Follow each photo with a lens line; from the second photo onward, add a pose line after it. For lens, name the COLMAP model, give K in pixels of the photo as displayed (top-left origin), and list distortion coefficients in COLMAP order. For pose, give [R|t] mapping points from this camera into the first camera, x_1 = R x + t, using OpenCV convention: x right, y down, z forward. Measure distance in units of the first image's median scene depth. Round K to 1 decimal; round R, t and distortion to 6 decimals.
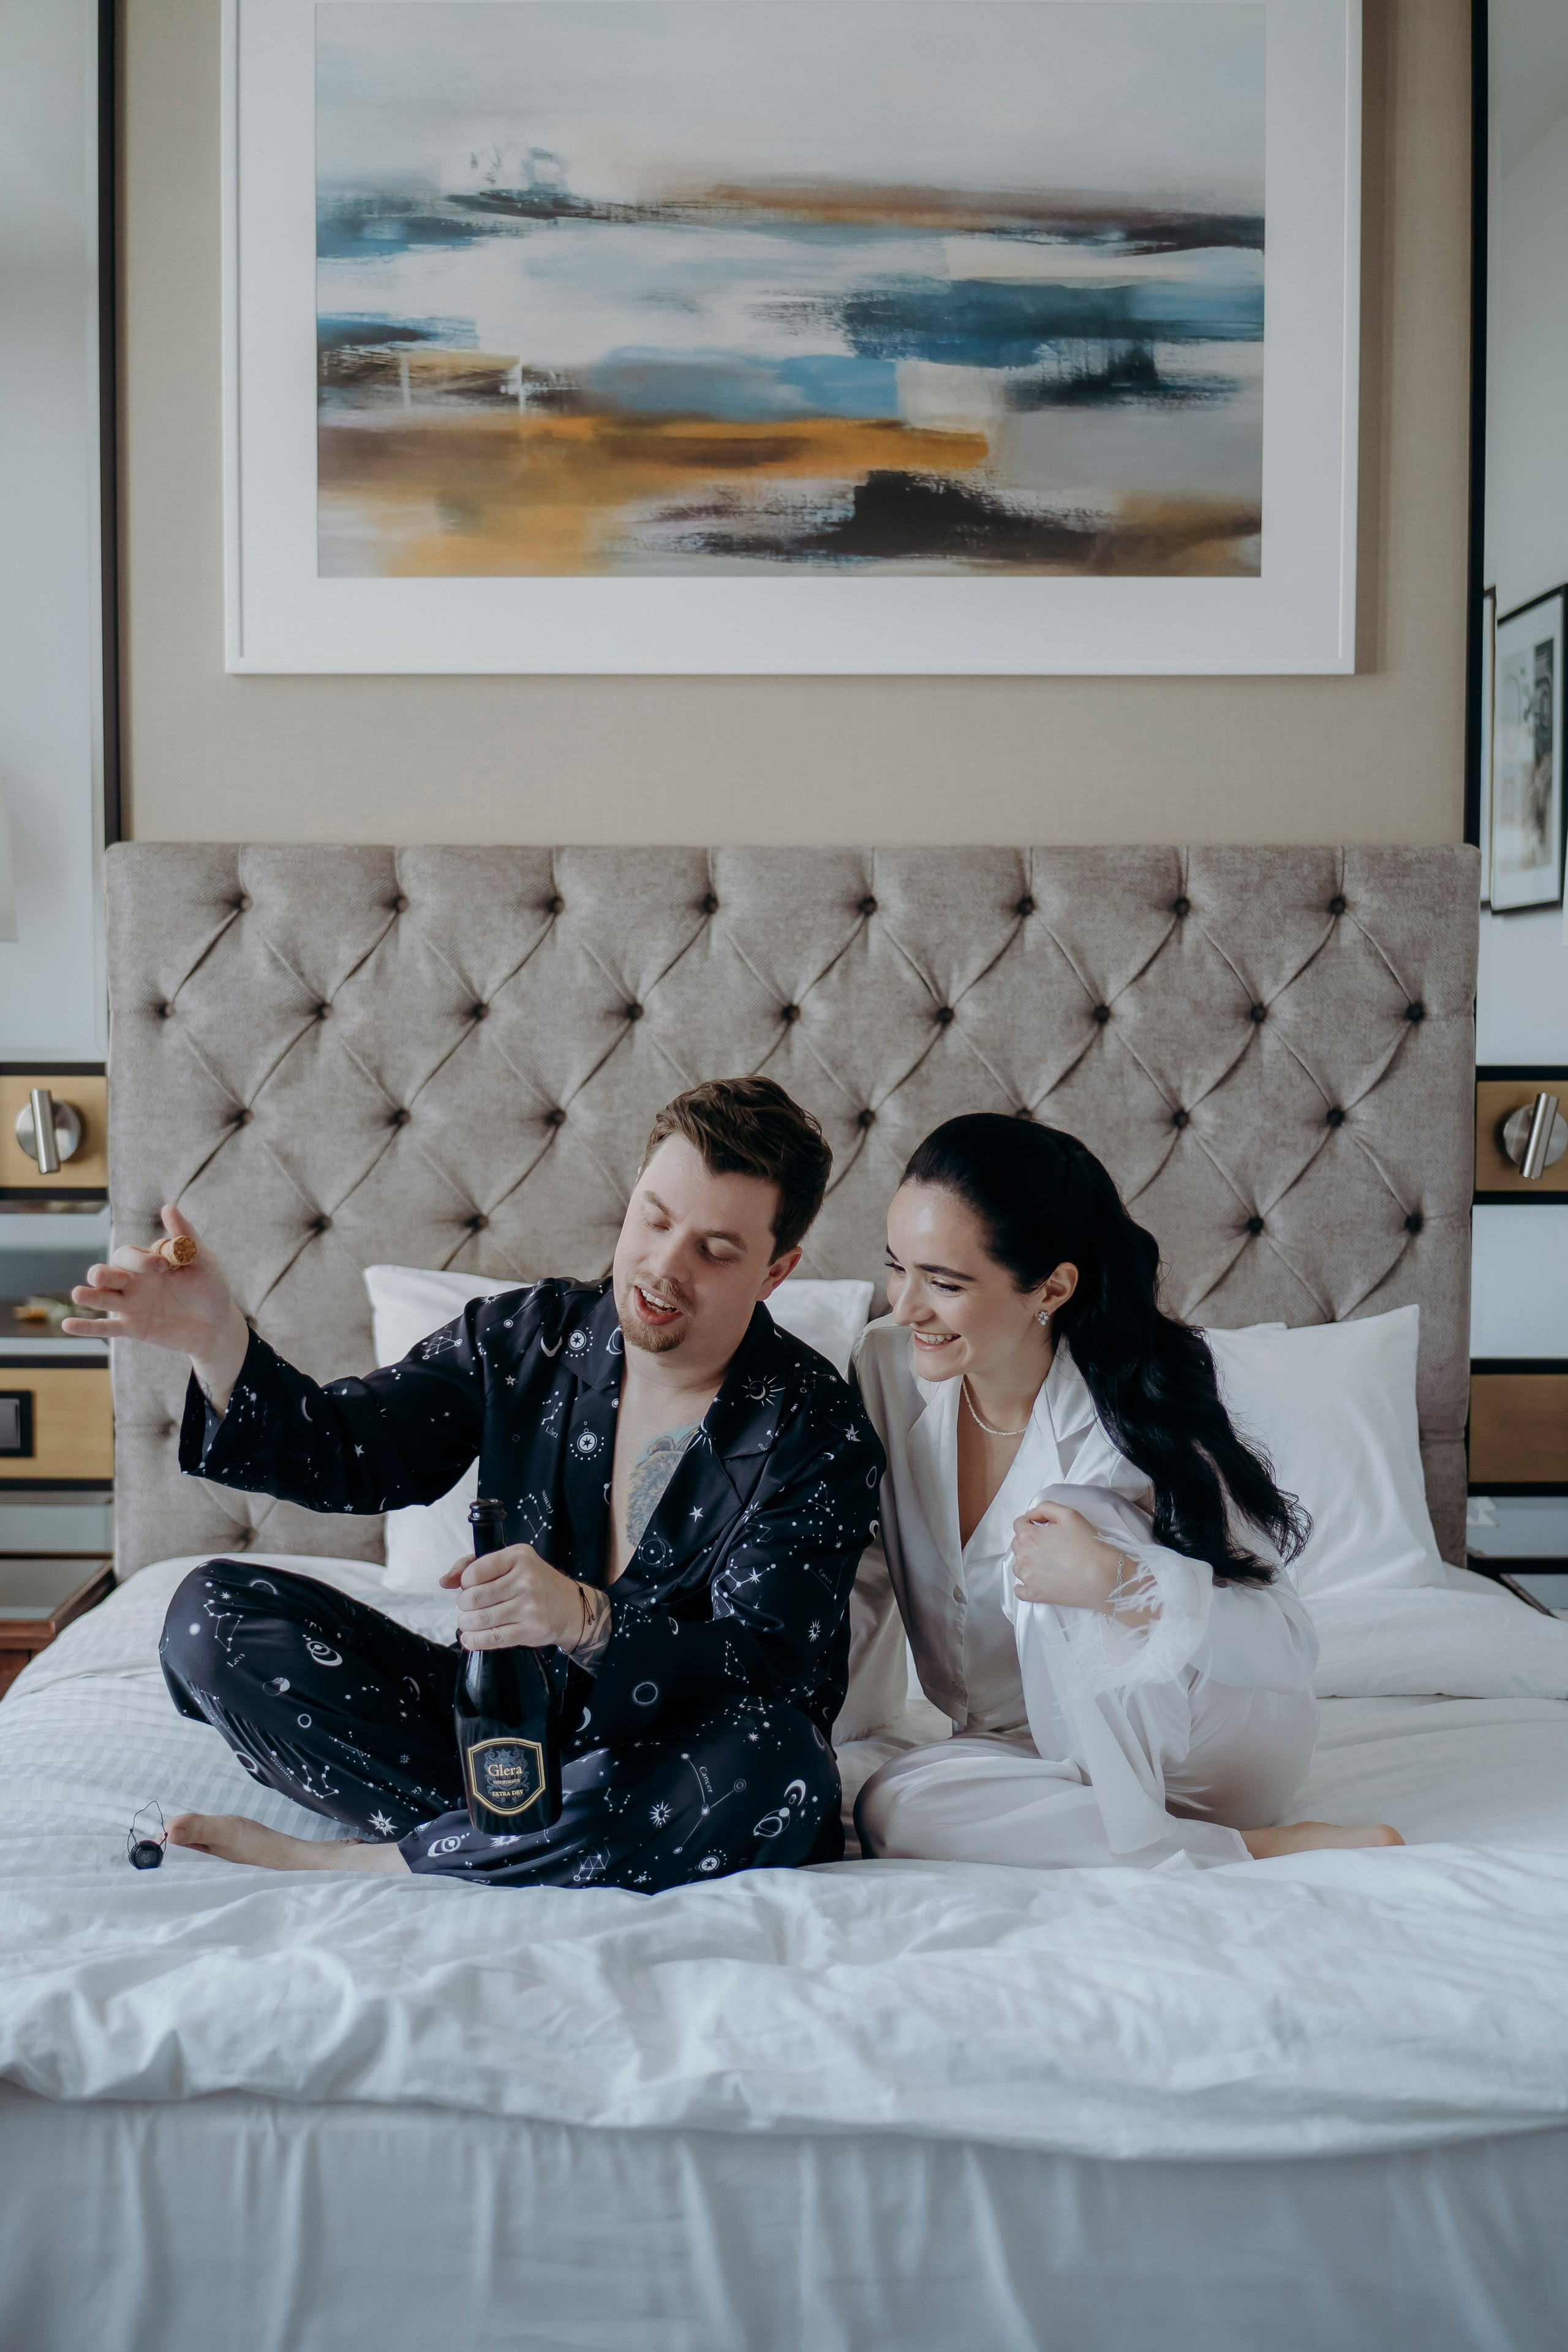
lens RADIAL K [[3045.5, 0, 732.6], [0, 3045.5, 1188.8], [0, 0, 1]] dist [-0.046881, 0.000000]
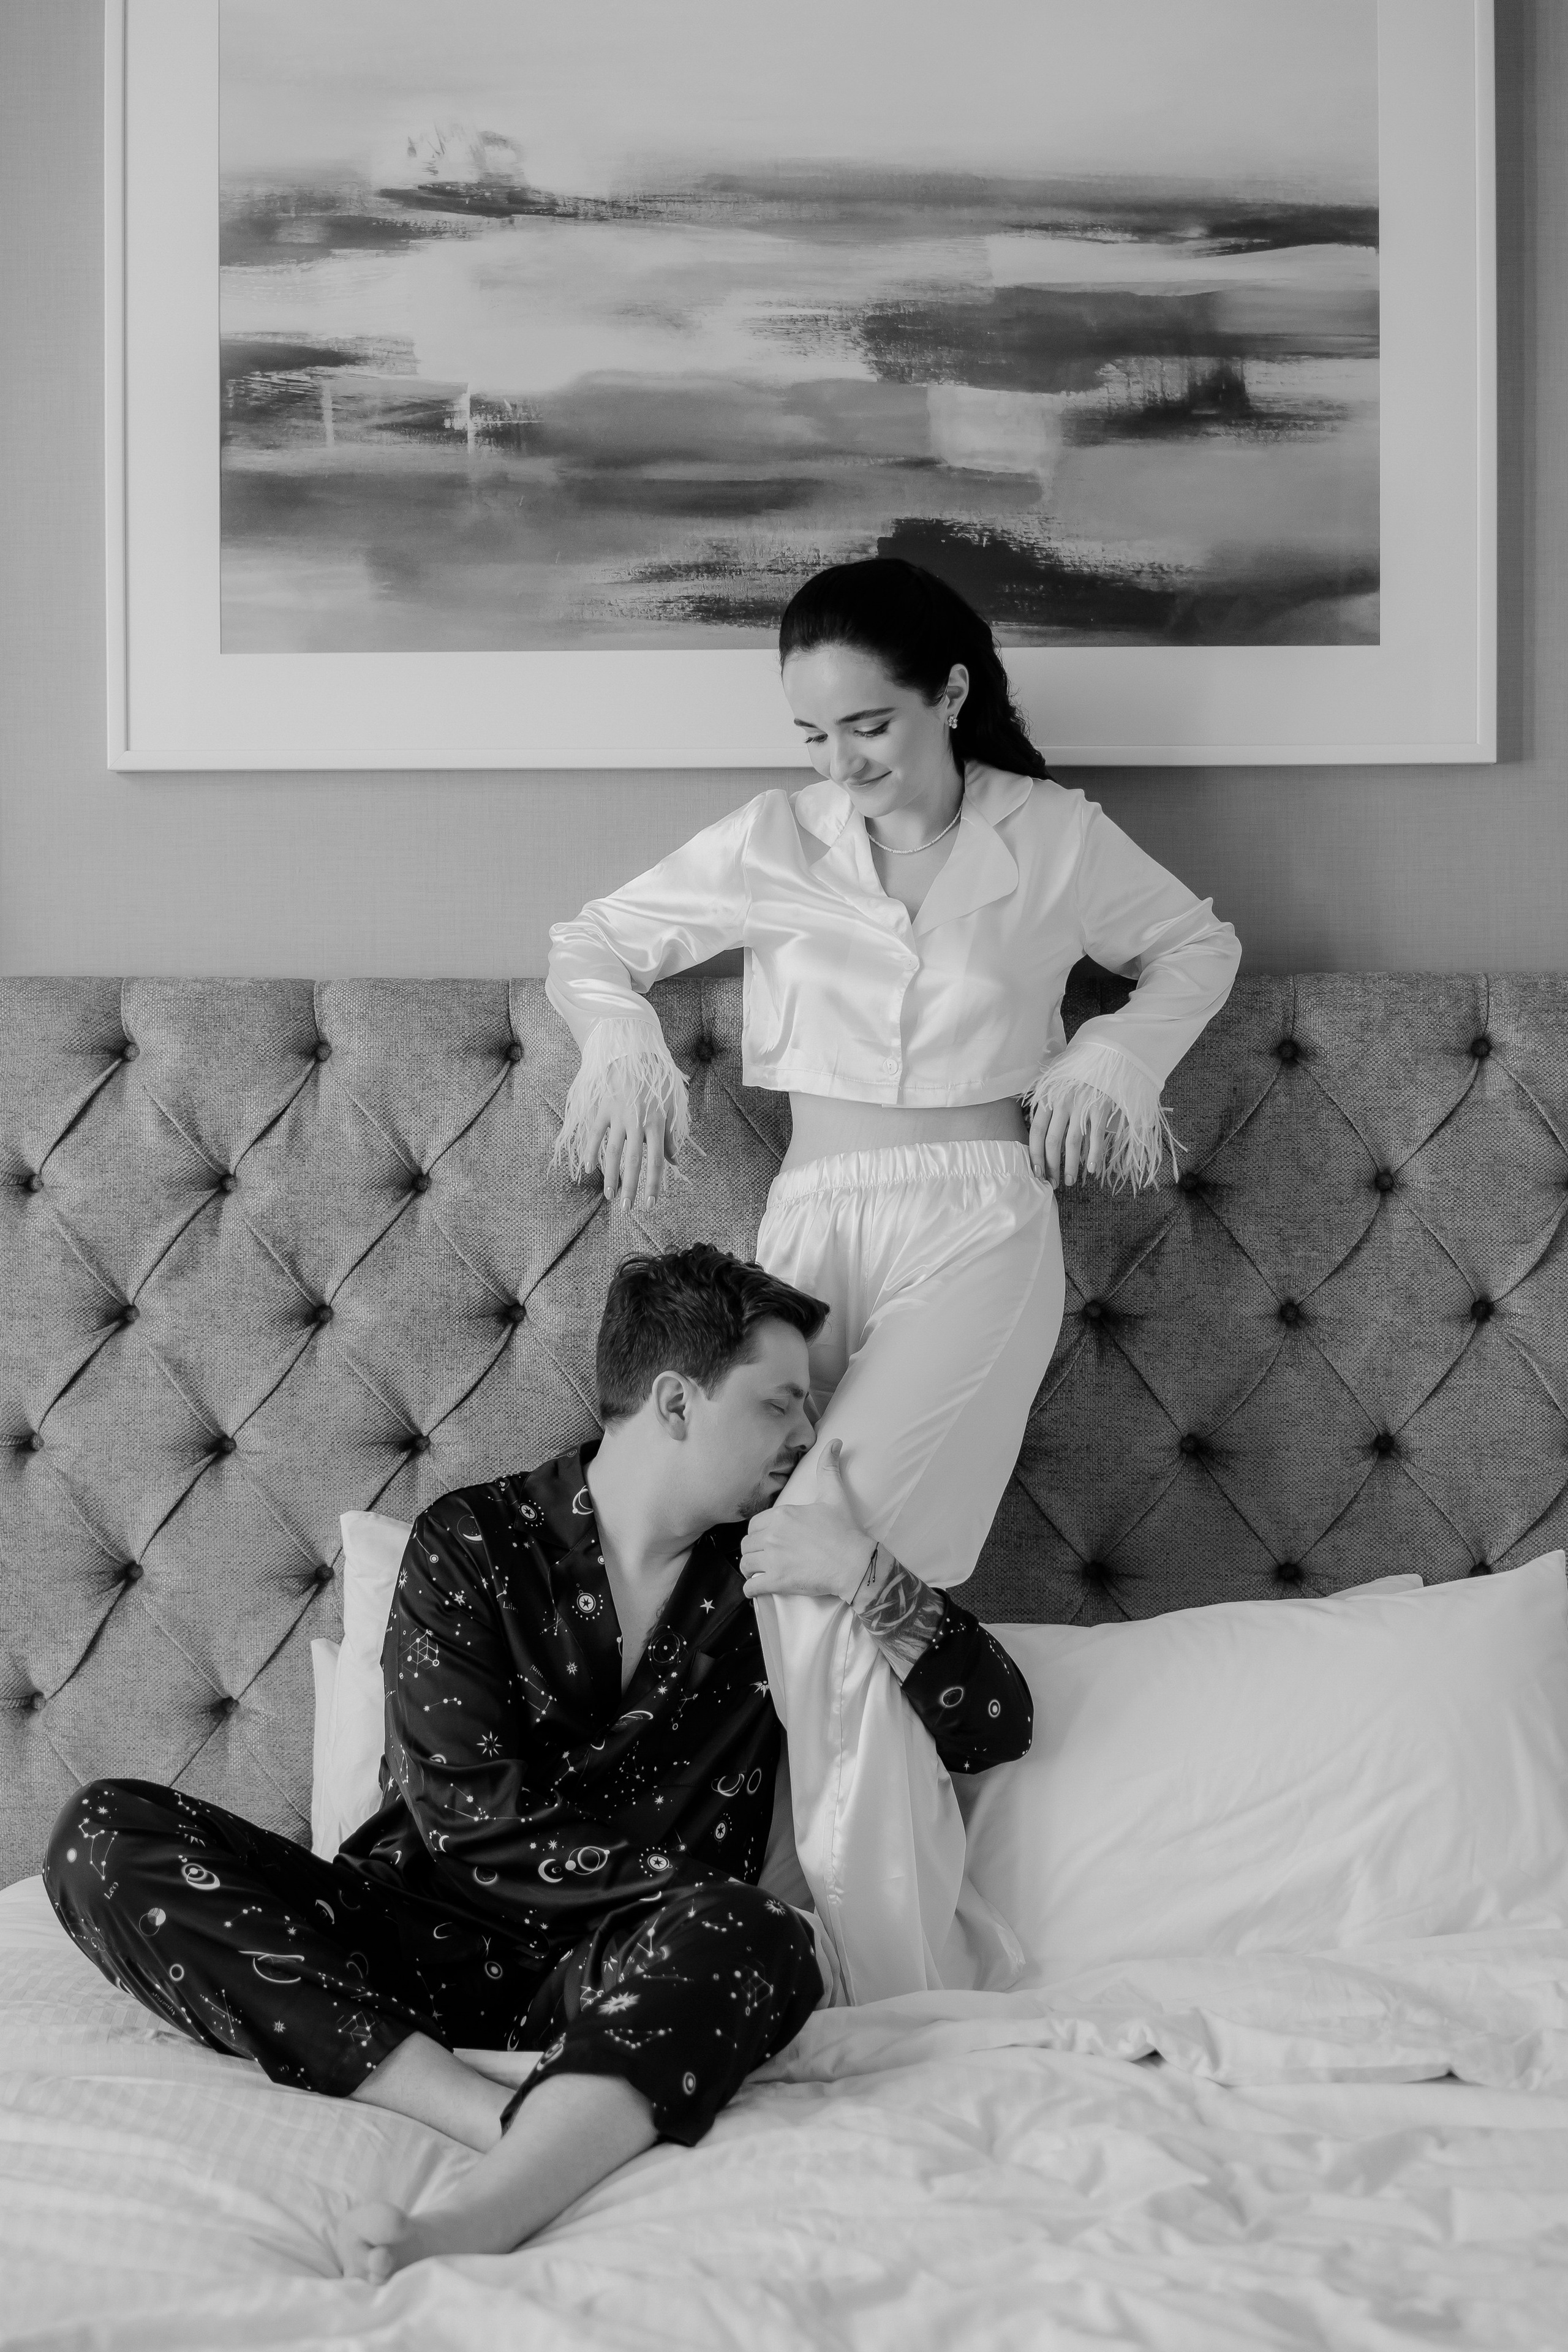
lens RADIAL K [[3045.5, 0, 720.0], [0, 3045.5, 1156.7], [0, 0, 1]] dist [-0.046881, 0.000000]
pose [[0.999986, -0.004370, -0.003134, -0.000502], [0.004162, 0.997965, -0.063622, -0.013898], [0.003405, 0.063608, 0.997969, 0.196466]]
